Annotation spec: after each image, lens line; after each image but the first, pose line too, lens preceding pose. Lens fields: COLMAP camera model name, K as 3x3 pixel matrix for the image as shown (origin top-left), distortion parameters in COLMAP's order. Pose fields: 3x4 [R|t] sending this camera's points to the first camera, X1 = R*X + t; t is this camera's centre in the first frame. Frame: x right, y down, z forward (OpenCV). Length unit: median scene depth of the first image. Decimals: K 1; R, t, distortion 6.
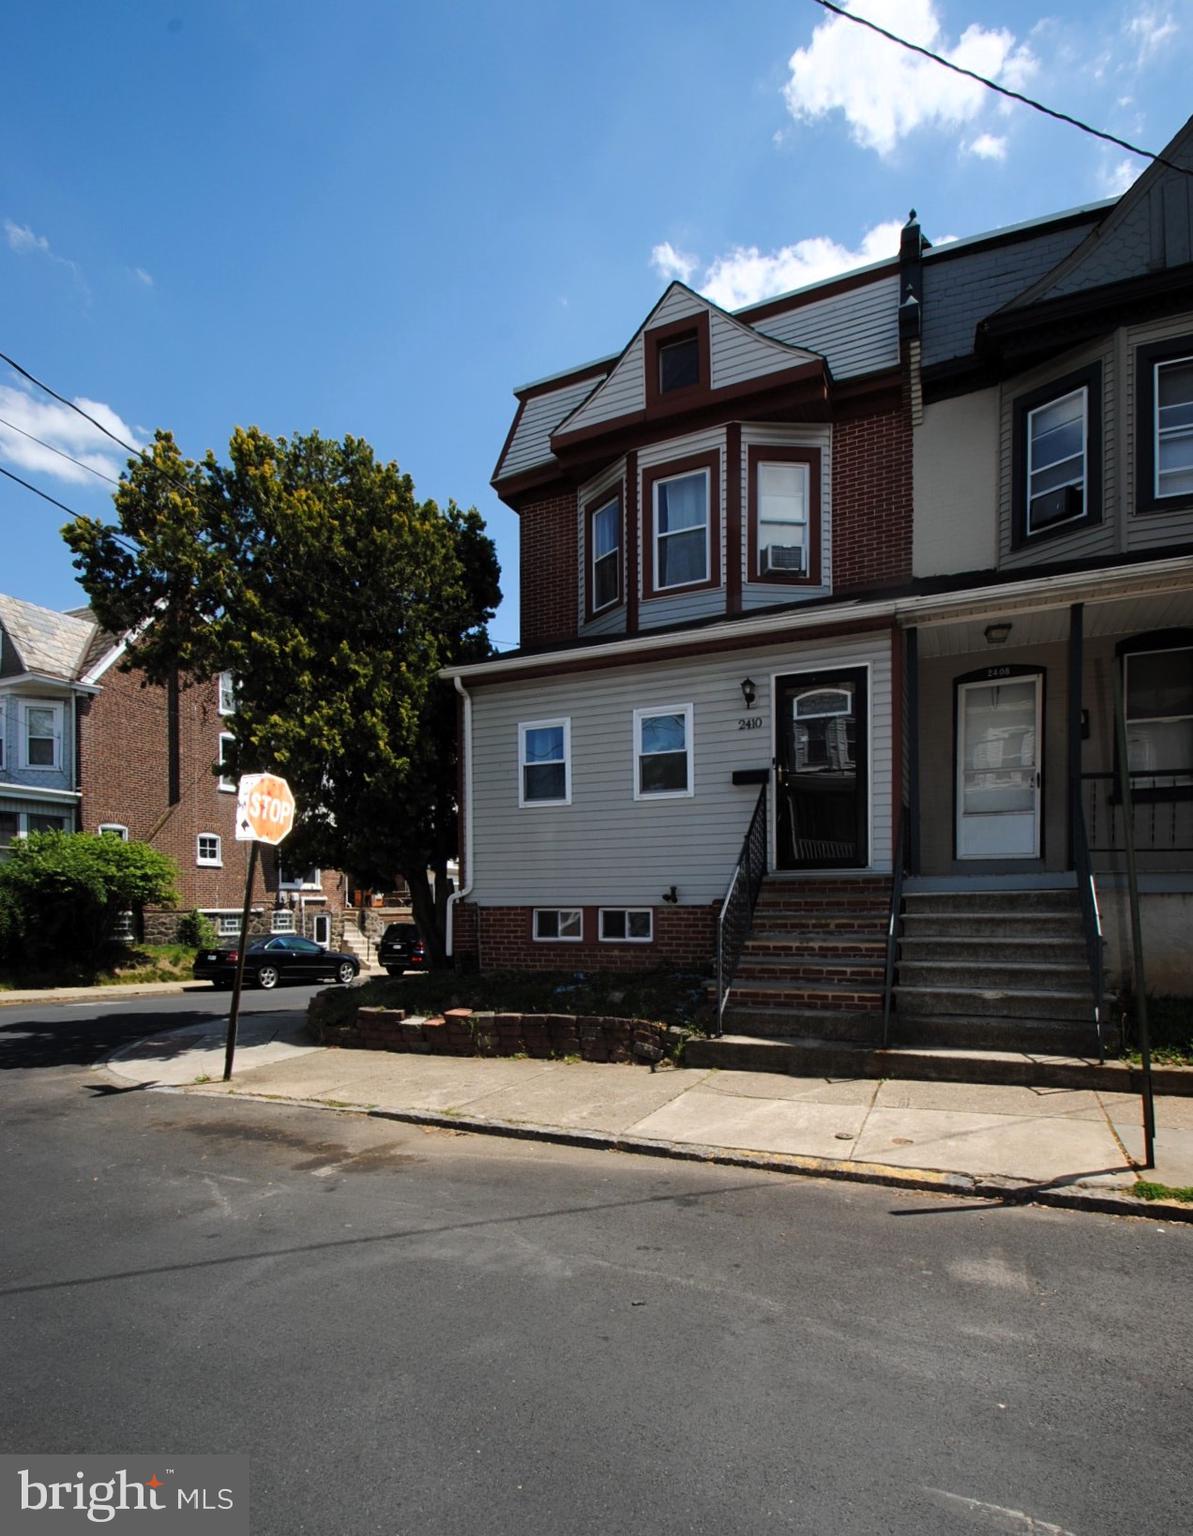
lens RADIAL K [[781.1, 0, 619.4], [0, 781.1, 911.5], [0, 0, 1]] dist [0.005353, -0.007303]
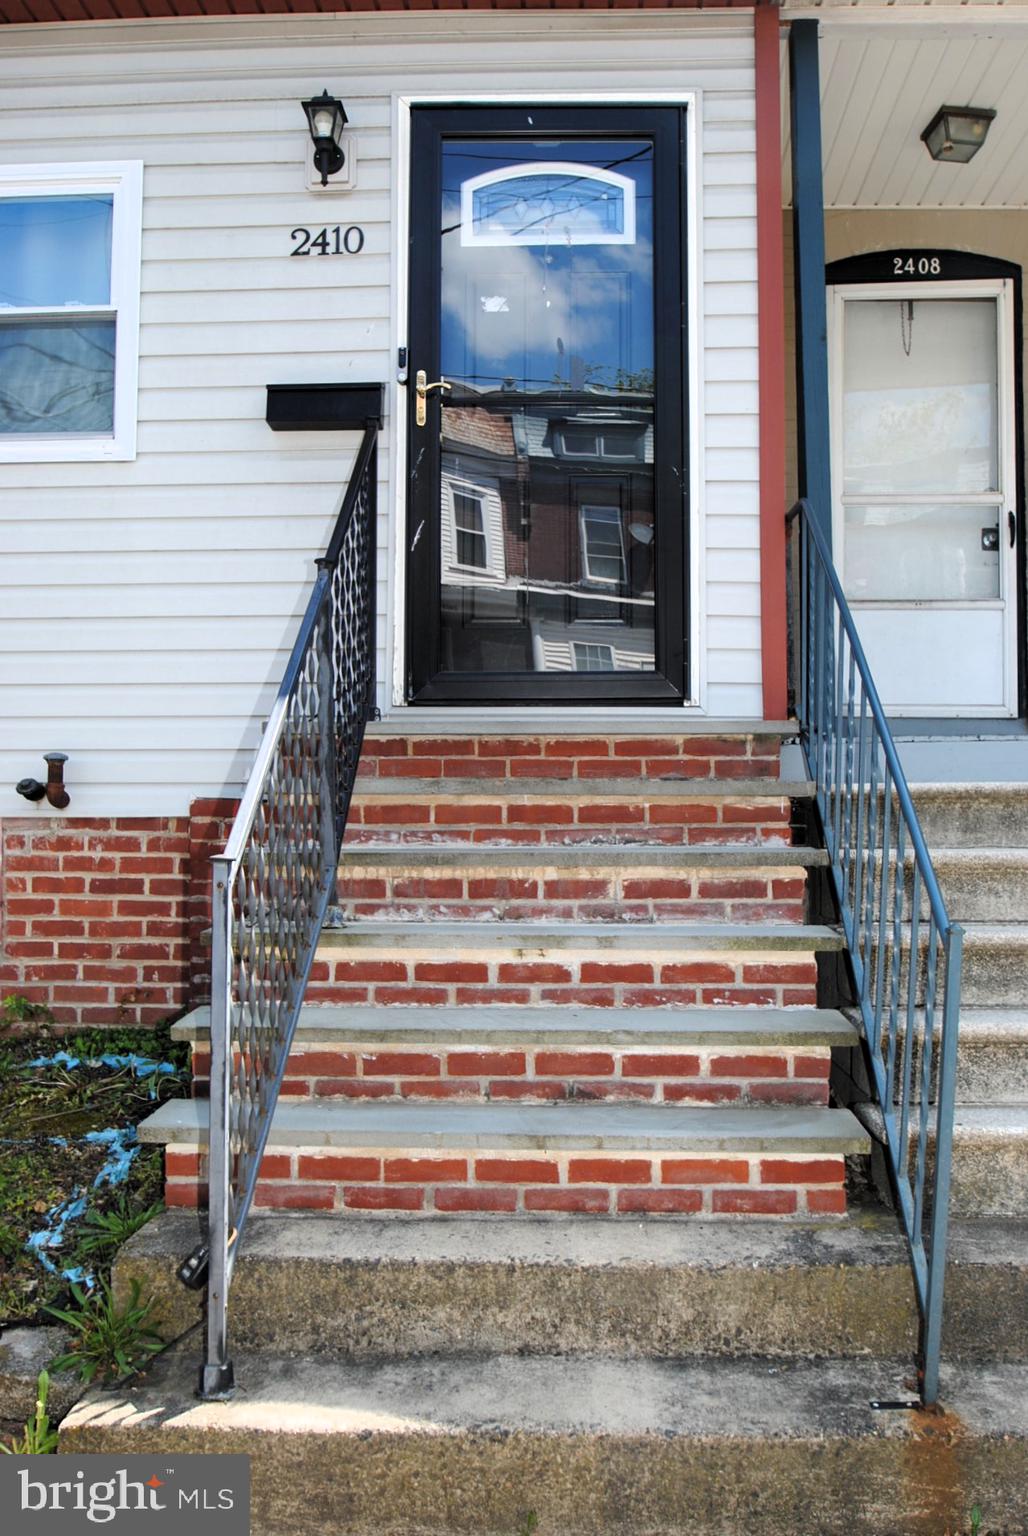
lens RADIAL K [[1268.8, 0, 524.5], [0, 1268.8, 795.8], [0, 0, 1]] dist [-0.064760, 0.025528]
pose [[0.927833, 0.023654, 0.372245, 0.055961], [-0.006506, 0.998862, -0.047256, 0.005258], [-0.372939, 0.041423, 0.926931, 0.487945]]
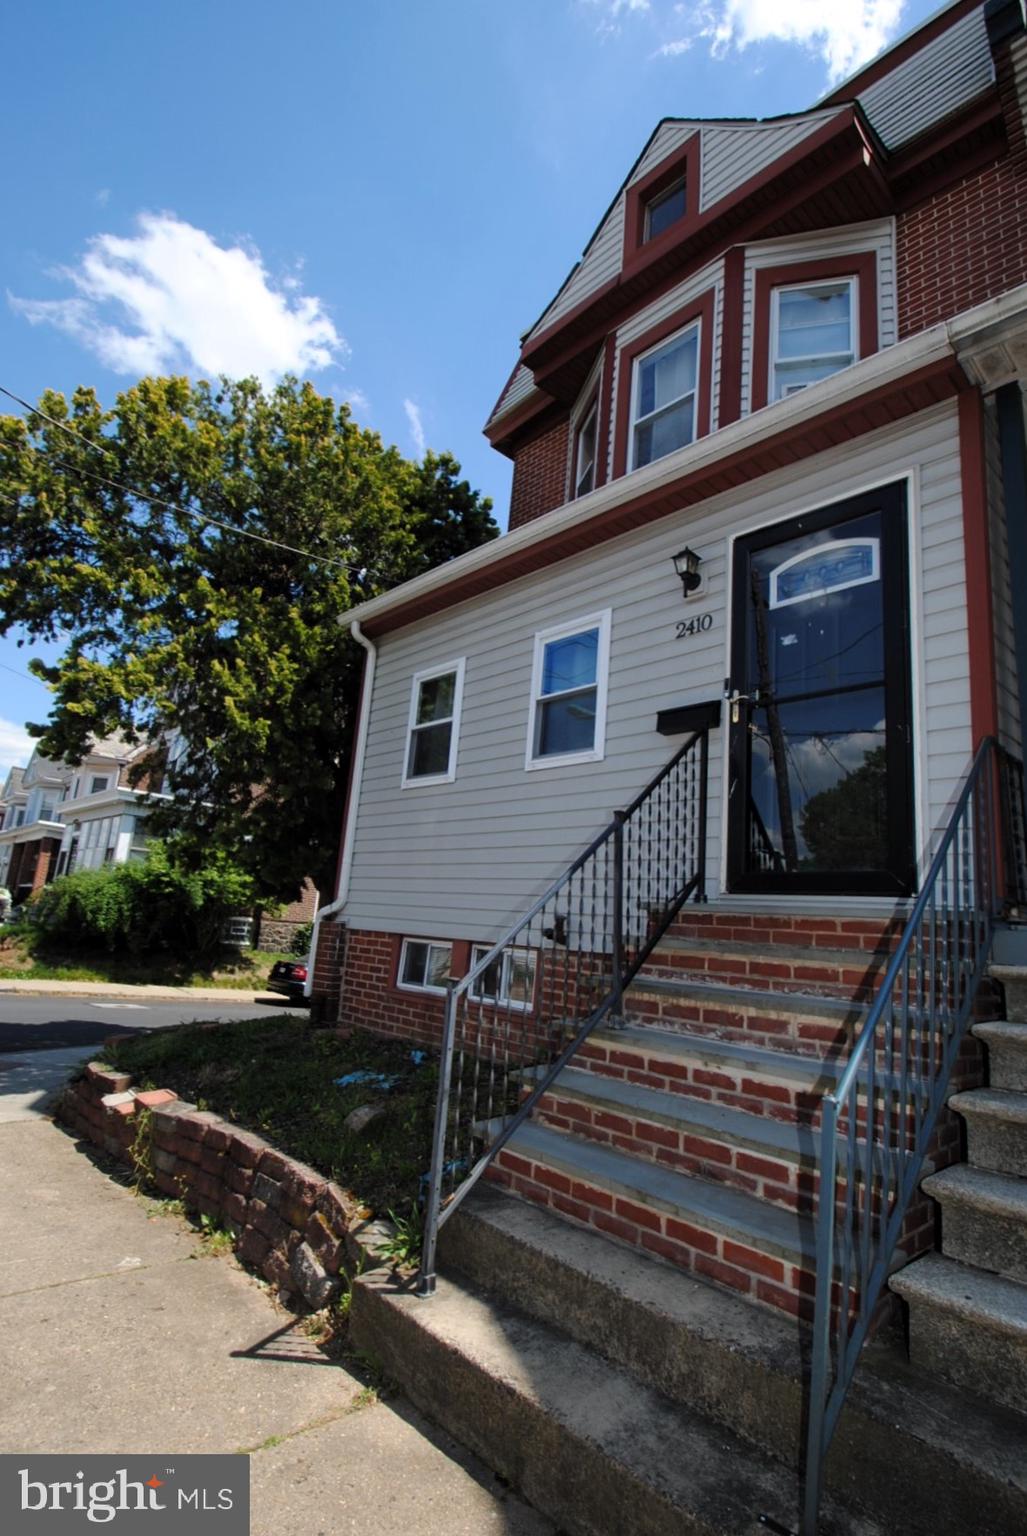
lens RADIAL K [[733.1, 0, 532.6], [0, 733.1, 783.7], [0, 0, 1]] dist [0.010999, -0.012211]
pose [[0.926427, 0.004450, -0.376448, 0.245439], [-0.088756, 0.974326, -0.206908, -0.012765], [0.365862, 0.225097, 0.903037, 0.487338]]
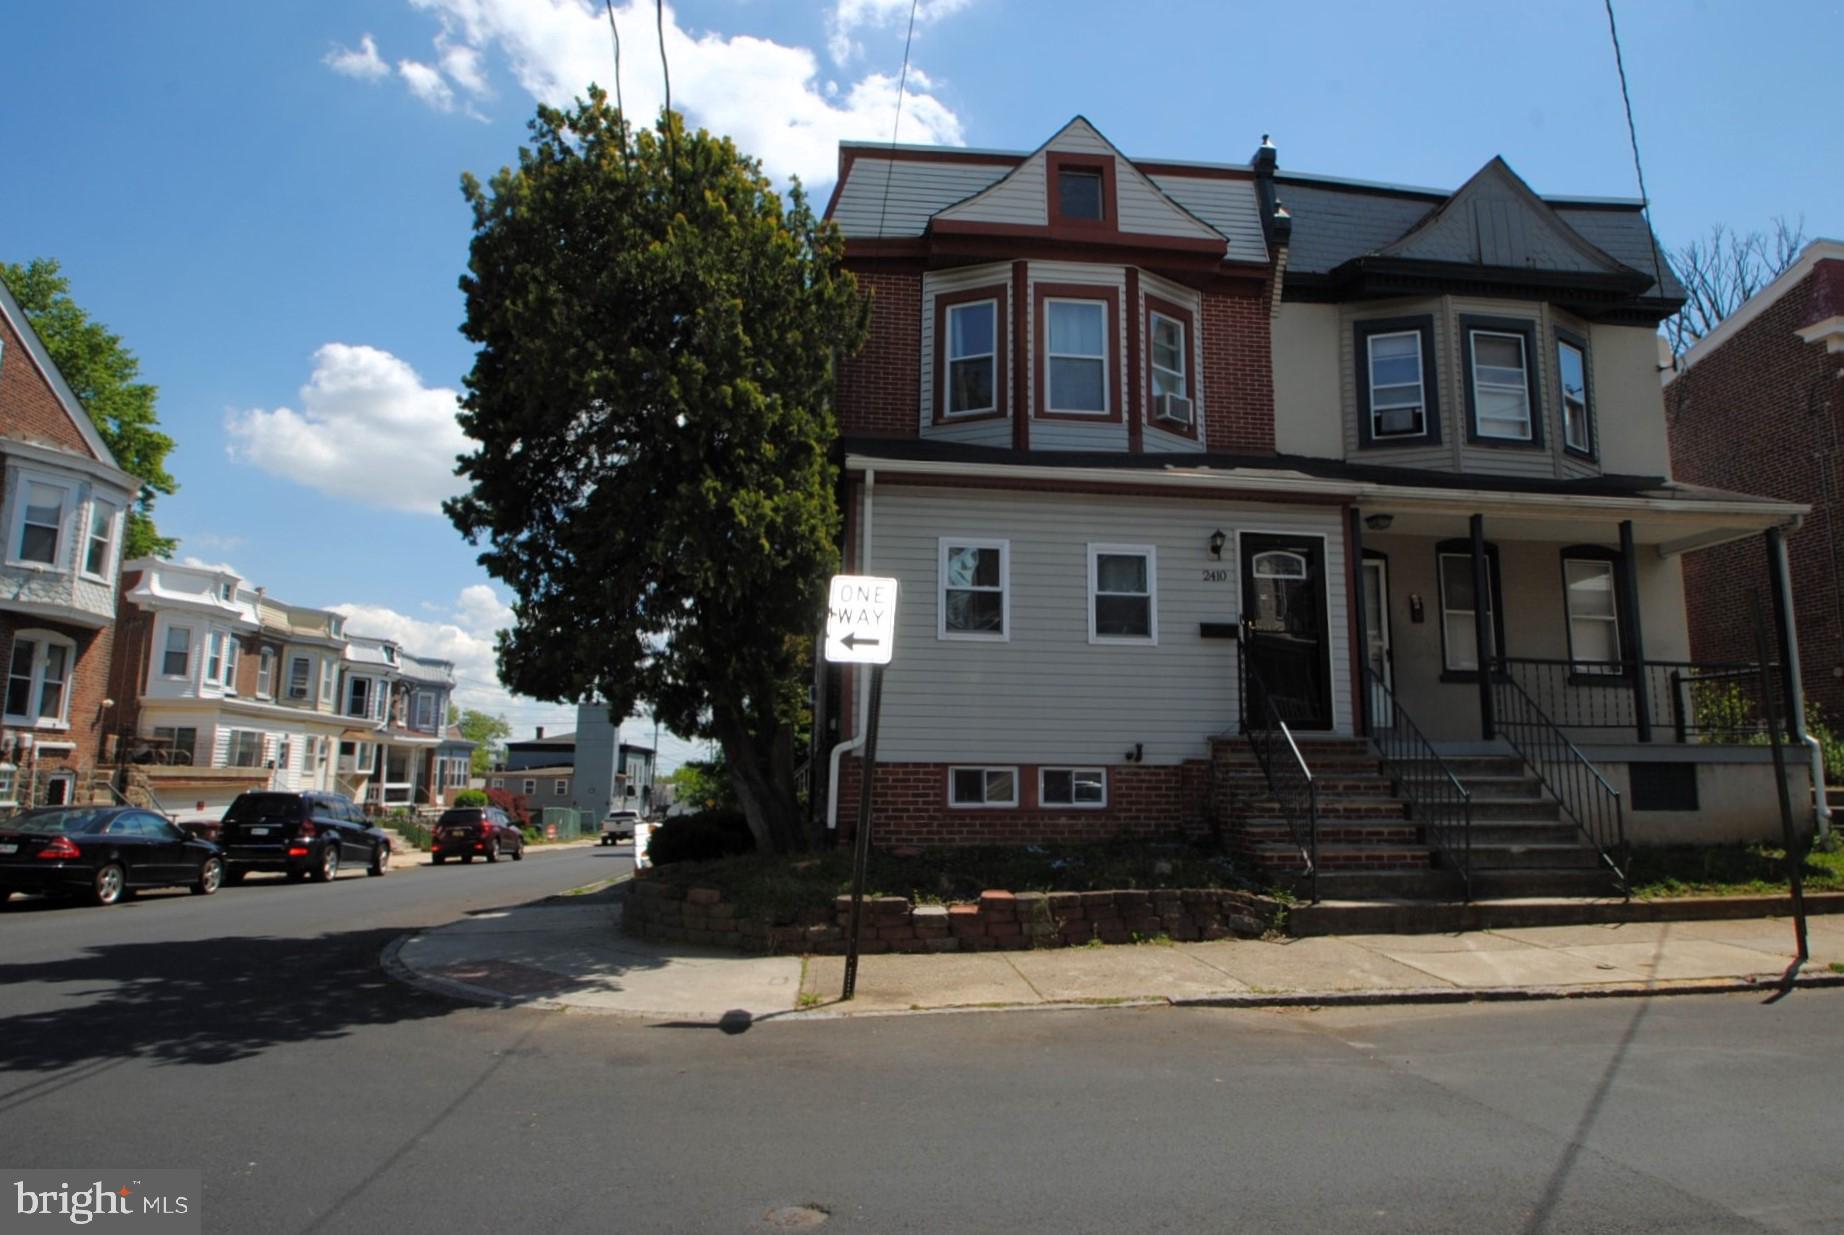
lens RADIAL K [[1058.0, 0, 940.4], [0, 1058.0, 607.2], [0, 0, 1]] dist [-0.026341, 0.003775]
pose [[0.854633, 0.098465, 0.509810, -0.741406], [-0.010734, 0.984995, -0.172248, 0.024283], [-0.519121, 0.141737, 0.842866, 0.081153]]
